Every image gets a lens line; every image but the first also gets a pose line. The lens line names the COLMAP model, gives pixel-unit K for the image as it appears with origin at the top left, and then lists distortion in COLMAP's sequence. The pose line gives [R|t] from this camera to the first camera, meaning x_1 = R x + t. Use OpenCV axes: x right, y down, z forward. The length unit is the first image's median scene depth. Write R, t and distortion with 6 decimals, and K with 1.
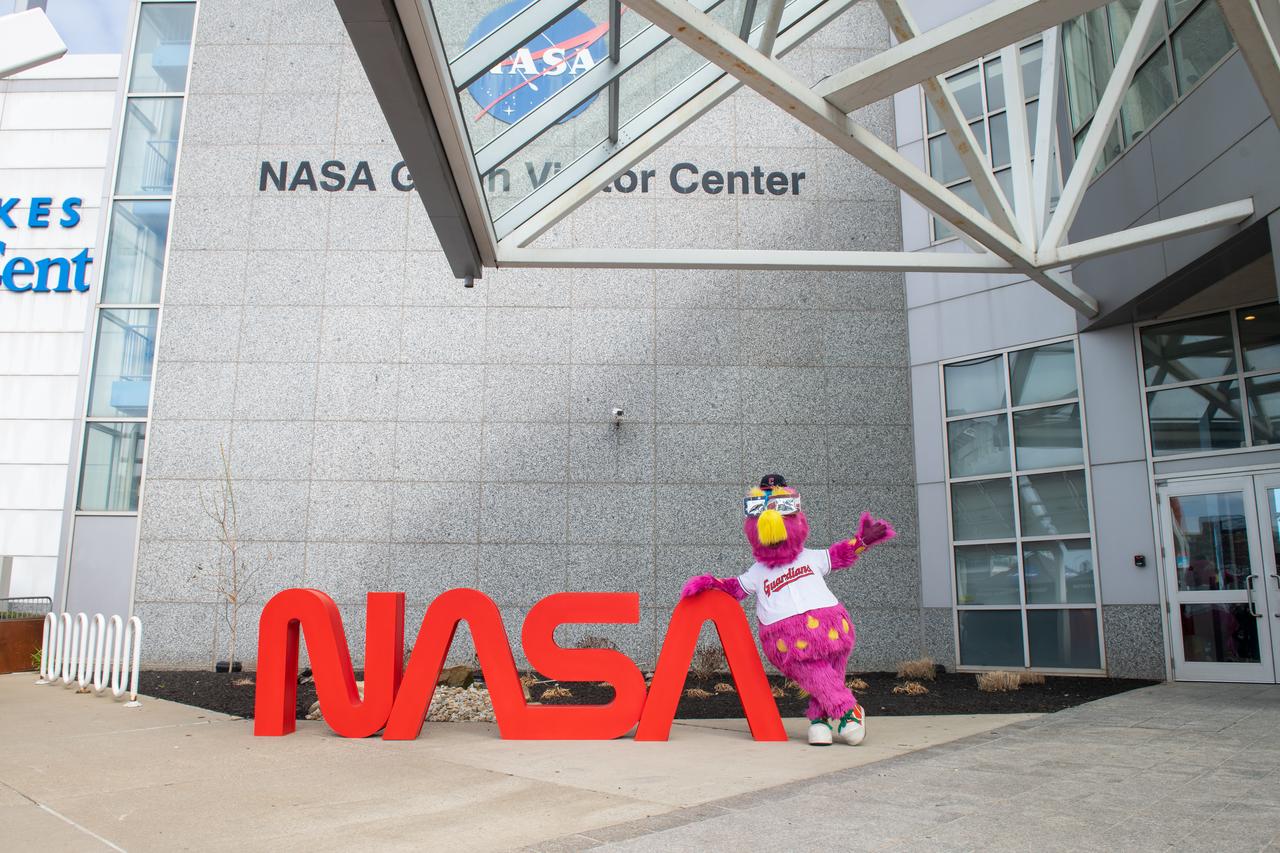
lens RADIAL K [[1046.3, 0, 640.0], [0, 1046.3, 426.5], [0, 0, 1]] dist [-0.060262, 0.000205]
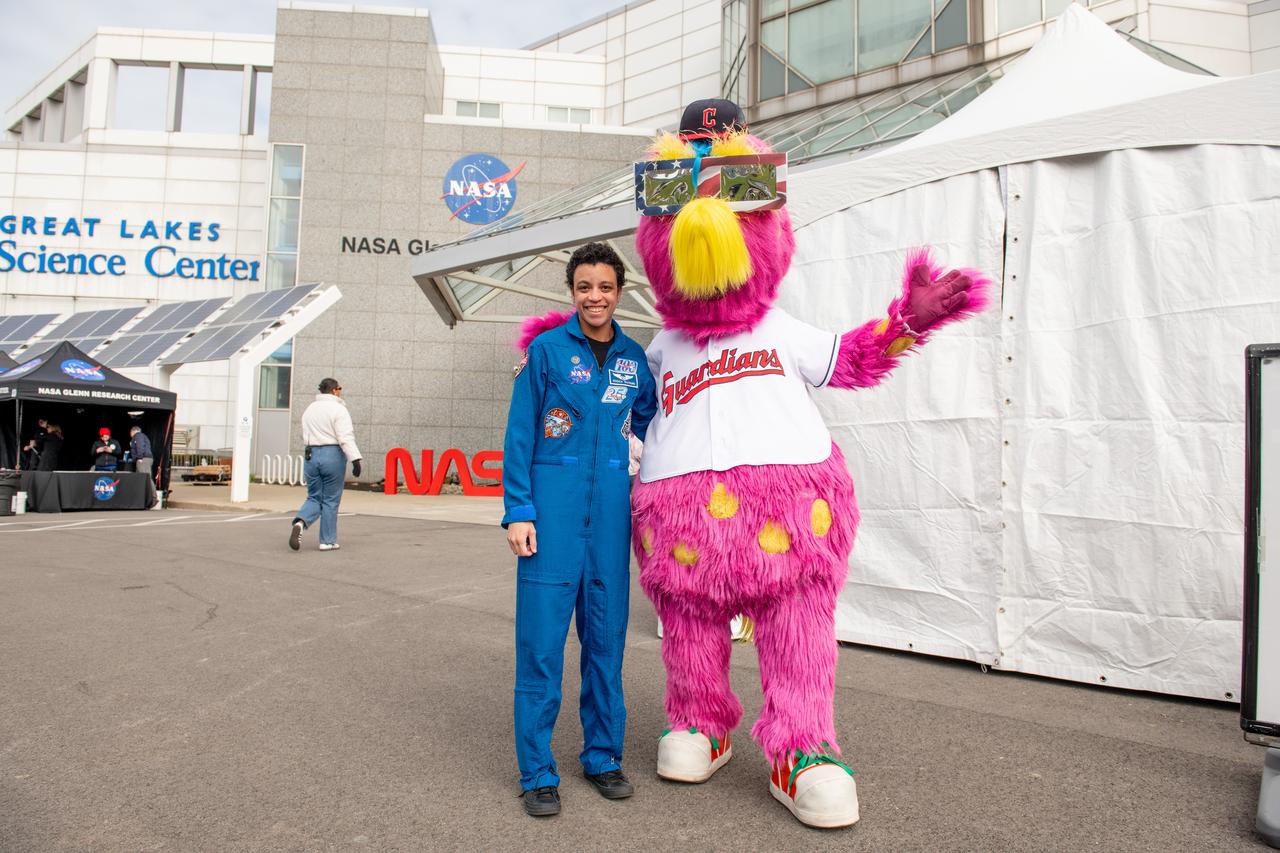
lens RADIAL K [[934.0, 0, 640.0], [0, 934.0, 426.5], [0, 0, 1]] dist [-0.005312, -0.003388]
pose [[0.997018, 0.025922, 0.072682, 0.091561], [-0.035392, 0.990593, 0.132186, -0.150572], [-0.068572, -0.134364, 0.988557, -0.897870]]
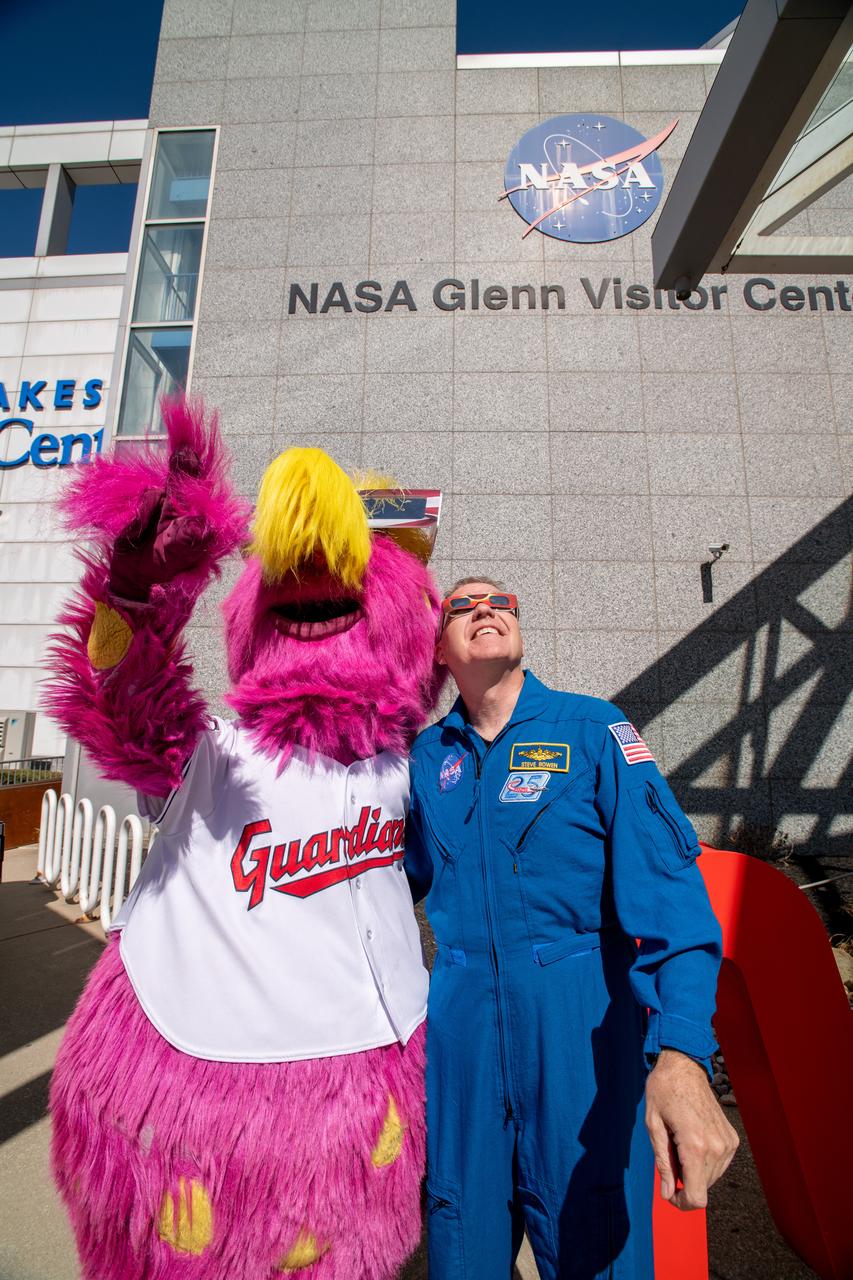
lens RADIAL K [[690.8, 0, 426.5], [0, 690.8, 640.0], [0, 0, 1]] dist [-0.103891, 0.071005]
pose [[0.997913, 0.001826, -0.064544, -0.206694], [-0.000582, 0.999814, 0.019295, 0.047813], [0.064568, -0.019217, 0.997728, 0.407405]]
